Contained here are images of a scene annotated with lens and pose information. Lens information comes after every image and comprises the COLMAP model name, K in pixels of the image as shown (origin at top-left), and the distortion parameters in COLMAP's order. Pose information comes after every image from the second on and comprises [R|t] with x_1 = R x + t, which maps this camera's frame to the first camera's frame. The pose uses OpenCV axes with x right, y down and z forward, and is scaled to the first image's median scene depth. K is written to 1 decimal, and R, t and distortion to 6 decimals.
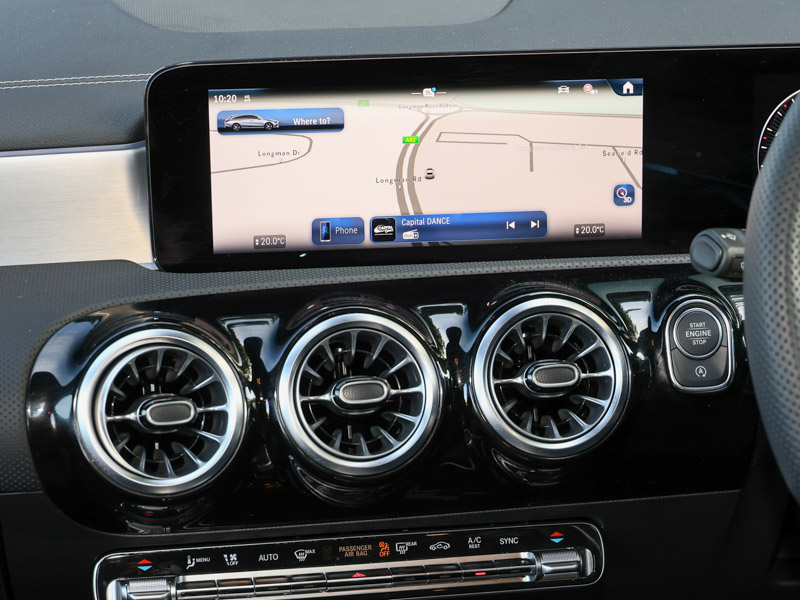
lens RADIAL K [[2084.8, 0, 394.7], [0, 2084.8, 305.0], [0, 0, 1]] dist [-0.119103, 0.000000]
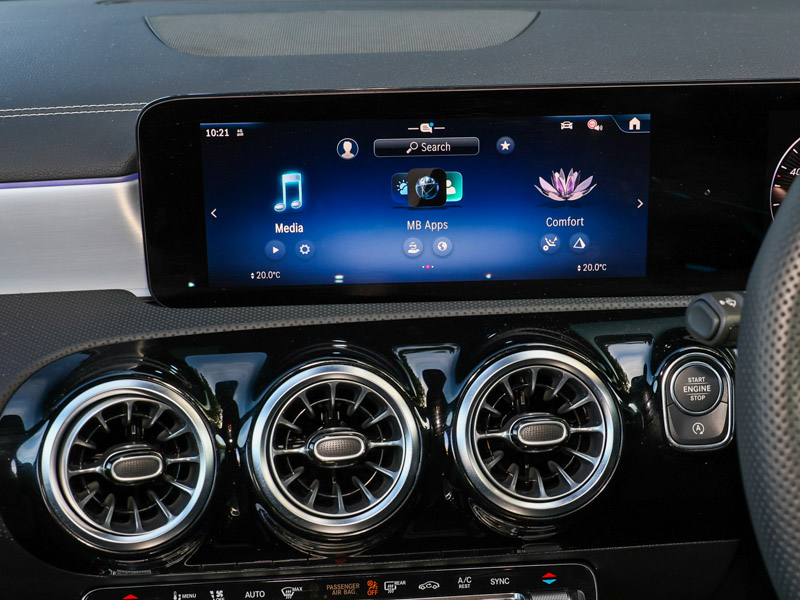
lens RADIAL K [[1455.1, 0, 406.7], [0, 1455.1, 273.3], [0, 0, 1]] dist [-0.002938, 0.000000]
pose [[0.995544, 0.024131, -0.091159, 0.073540], [-0.017851, 0.997451, 0.069083, -0.083921], [0.092593, -0.067148, 0.993437, 0.329780]]
